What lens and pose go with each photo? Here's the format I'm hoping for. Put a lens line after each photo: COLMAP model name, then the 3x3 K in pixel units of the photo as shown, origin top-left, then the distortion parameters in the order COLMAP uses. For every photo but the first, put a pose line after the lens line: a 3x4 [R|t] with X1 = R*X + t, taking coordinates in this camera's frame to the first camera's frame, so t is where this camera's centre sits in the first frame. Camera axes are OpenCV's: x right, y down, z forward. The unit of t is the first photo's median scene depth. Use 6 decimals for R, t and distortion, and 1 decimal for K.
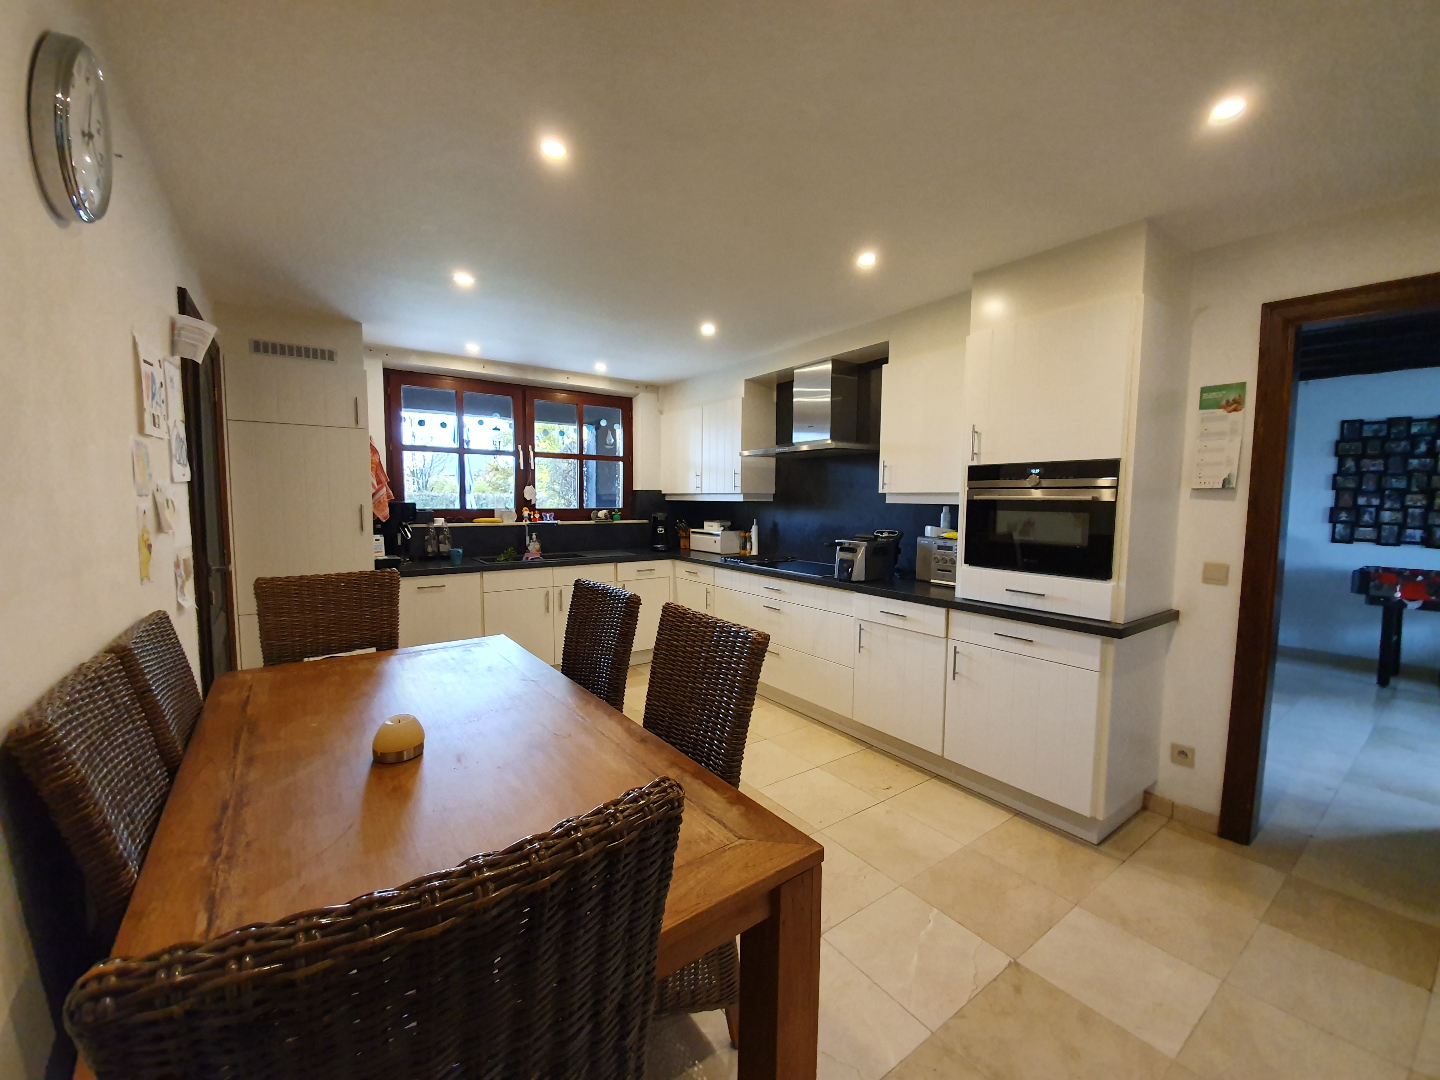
lens RADIAL K [[597.3, 0, 720.0], [0, 597.3, 540.0], [0, 0, 1]] dist [-0.001068, -0.000071]
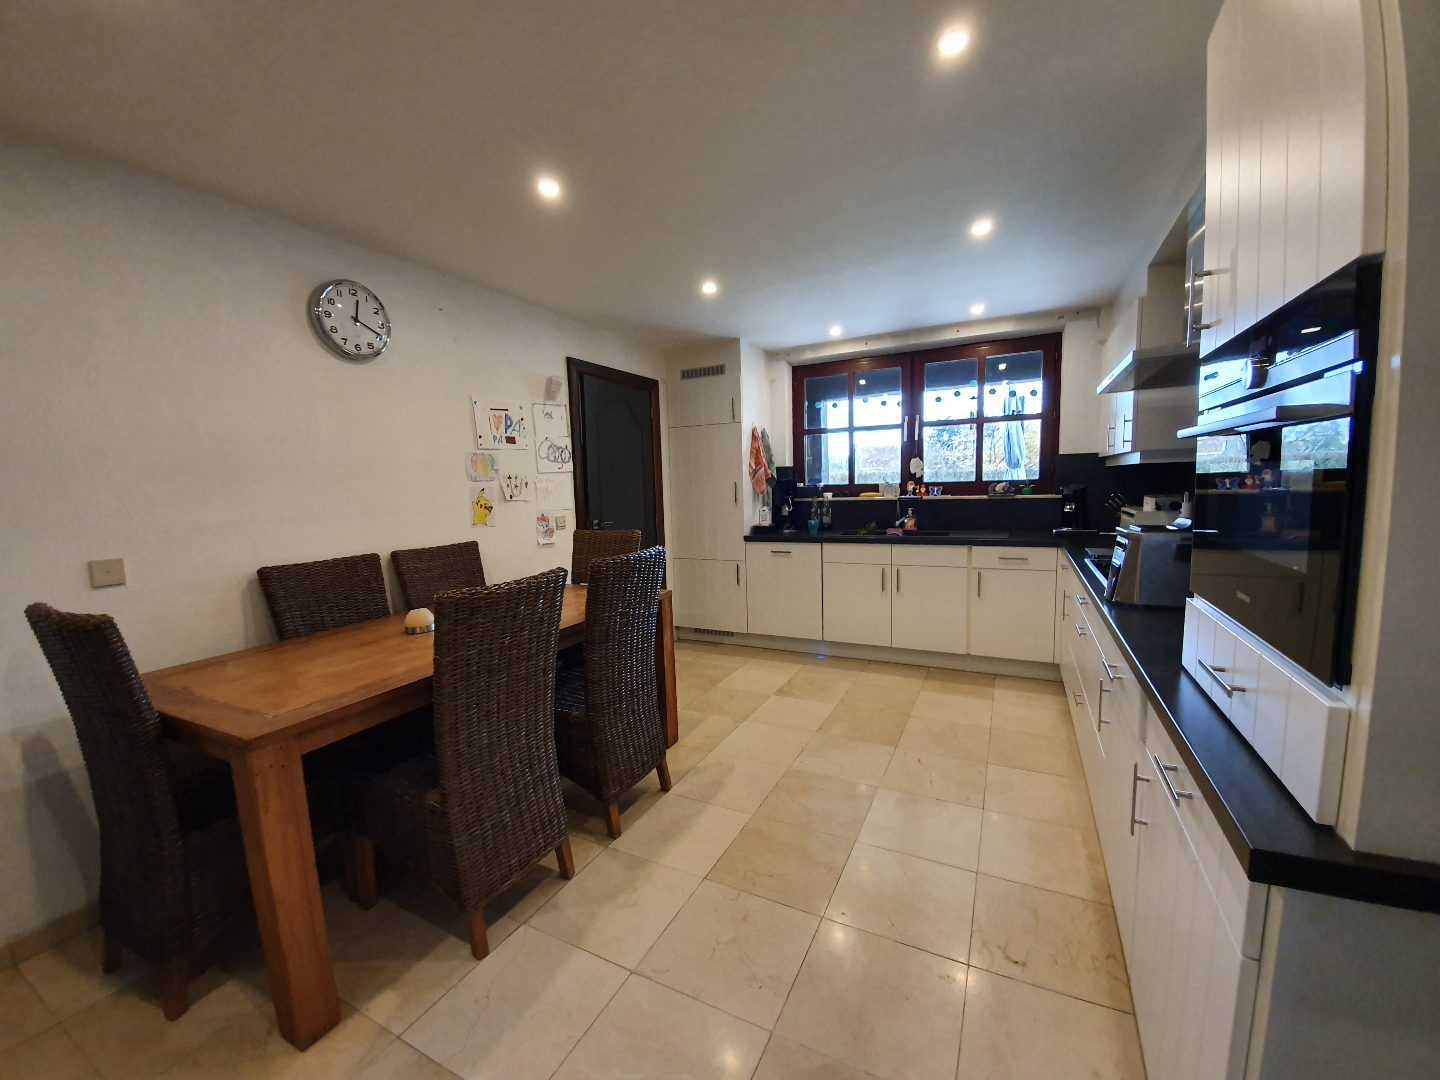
lens RADIAL K [[576.7, 0, 720.0], [0, 576.7, 540.0], [0, 0, 1]] dist [0.031060, 0.000037]
pose [[0.456350, 0.071520, -0.886921, 0.366715], [-0.026783, 0.997417, 0.066650, -0.014373], [0.889397, -0.006661, 0.457087, 0.301578]]
